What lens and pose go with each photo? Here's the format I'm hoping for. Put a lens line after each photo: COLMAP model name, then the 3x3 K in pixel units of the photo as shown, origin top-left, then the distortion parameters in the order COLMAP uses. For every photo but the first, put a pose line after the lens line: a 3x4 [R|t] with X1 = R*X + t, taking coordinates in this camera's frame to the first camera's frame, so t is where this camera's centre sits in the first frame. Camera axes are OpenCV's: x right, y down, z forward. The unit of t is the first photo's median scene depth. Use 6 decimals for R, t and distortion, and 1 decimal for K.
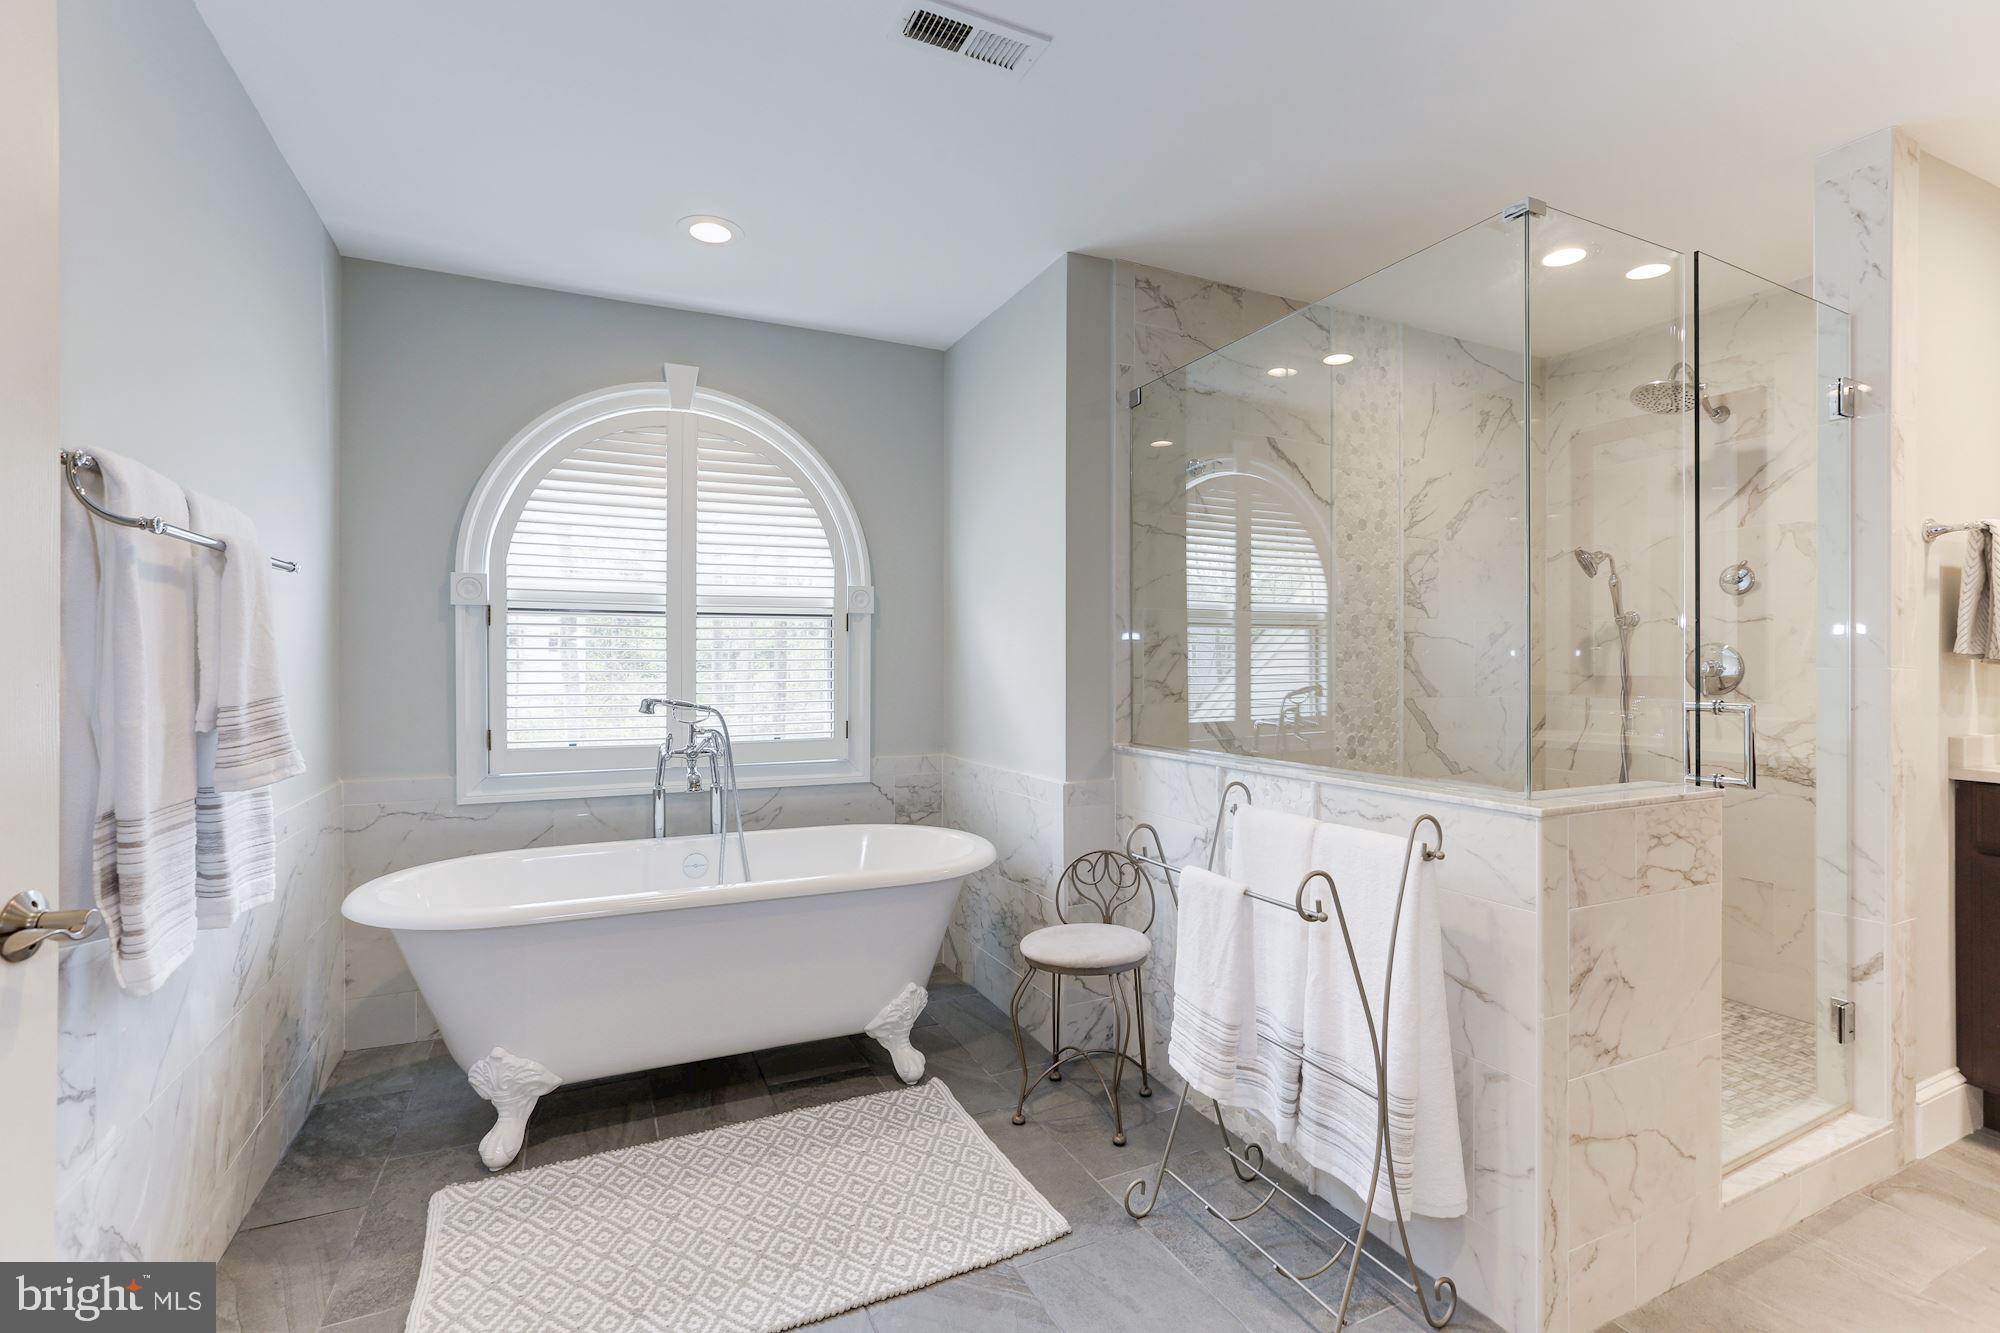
lens RADIAL K [[907.3, 0, 1001.4], [0, 907.3, 654.1], [0, 0, 1]] dist [-0.019450, 0.001666]
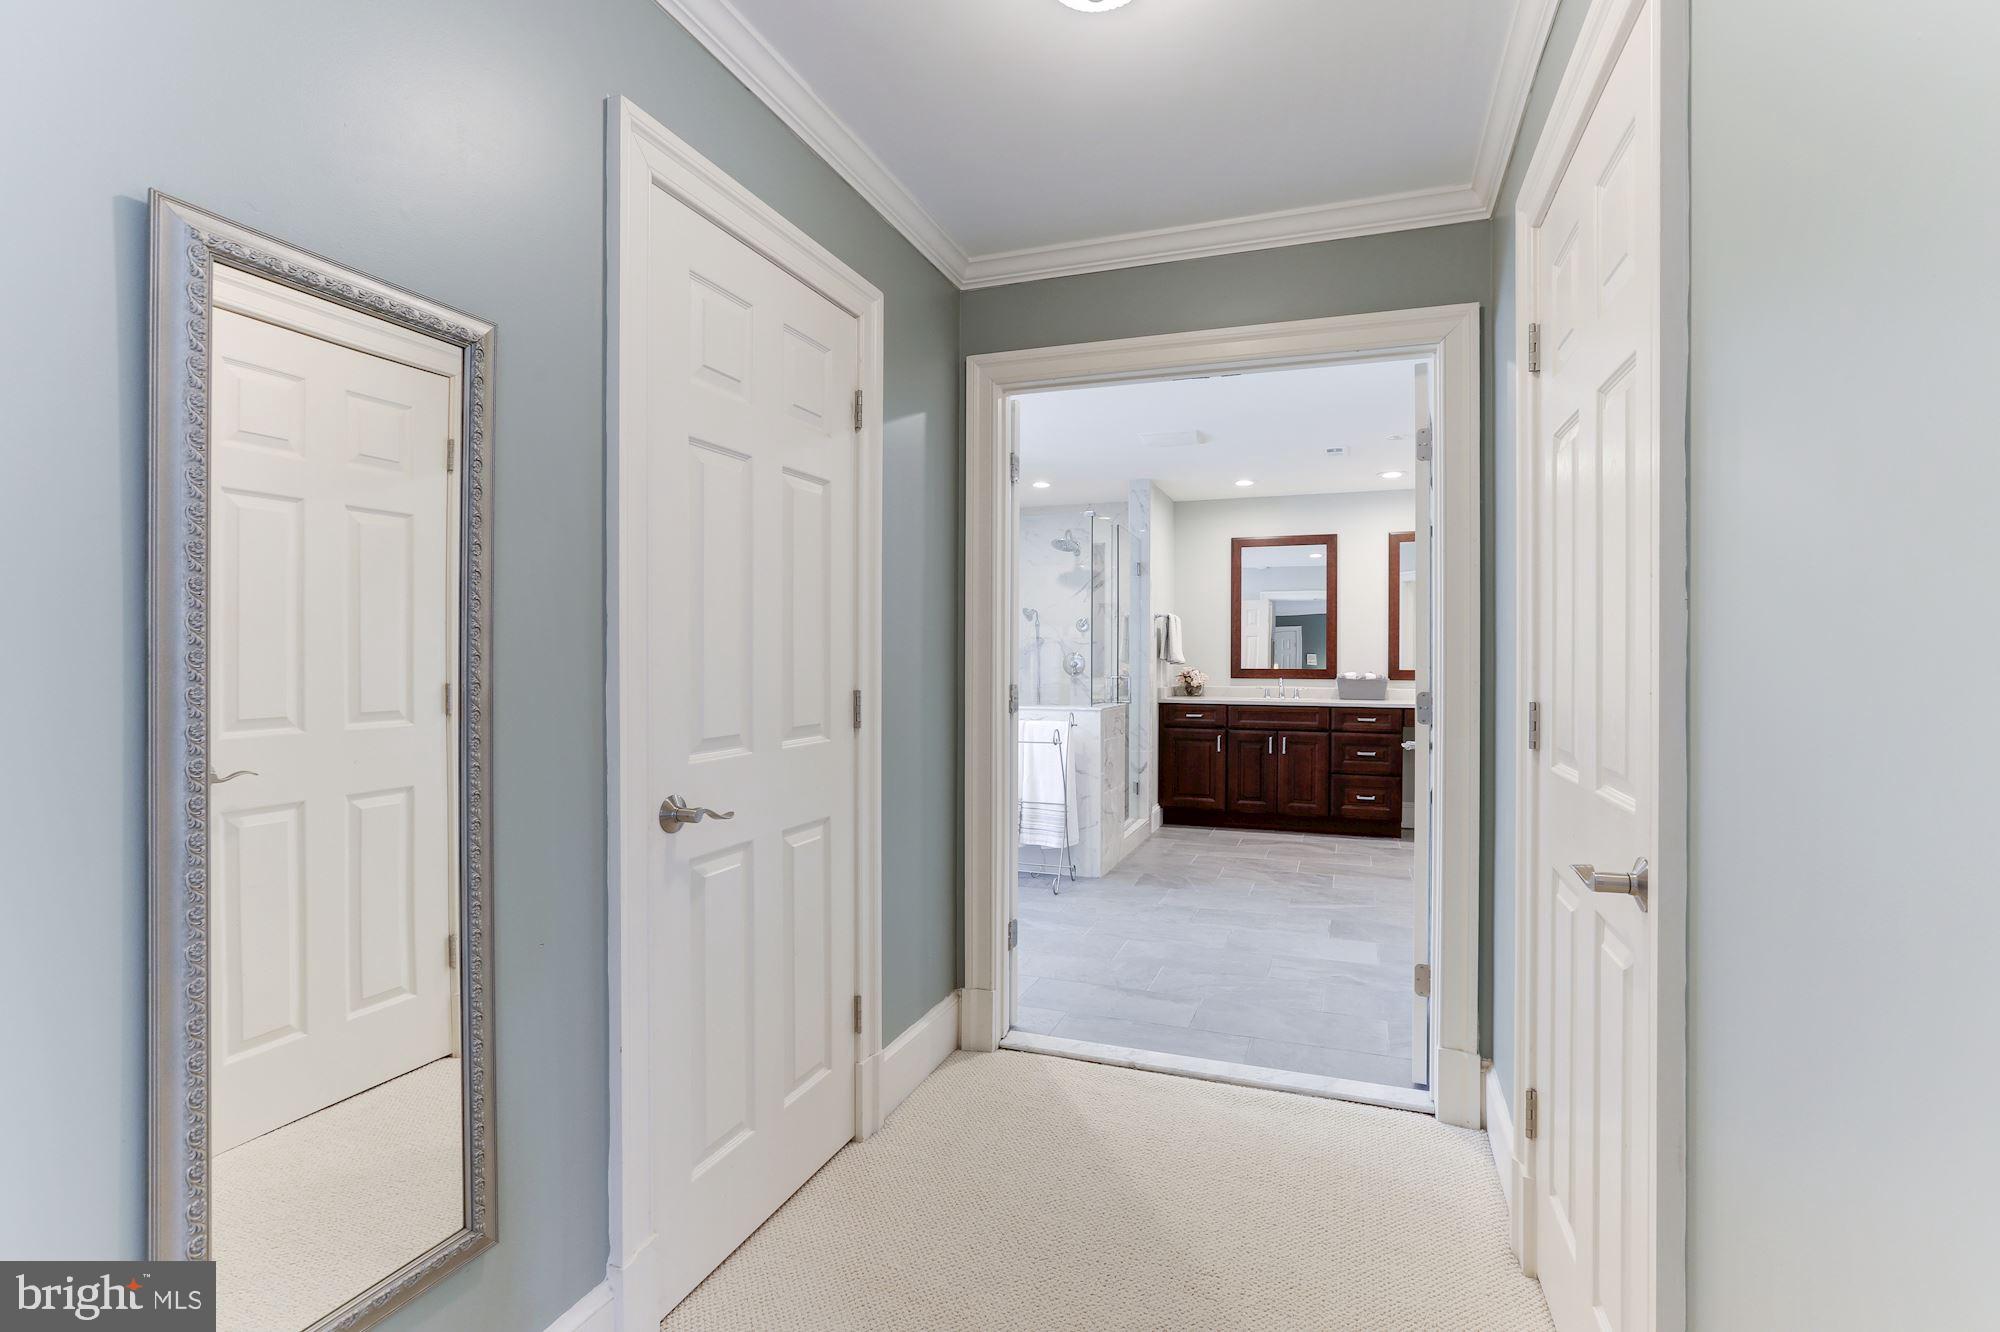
lens RADIAL K [[907.3, 0, 990.4], [0, 907.3, 664.8], [0, 0, 1]] dist [-0.019450, 0.001666]
pose [[0.728782, -0.007837, 0.684701, -1.364249], [-0.004226, 0.999864, 0.015942, -0.026563], [-0.684733, -0.014512, 0.728650, -0.780467]]
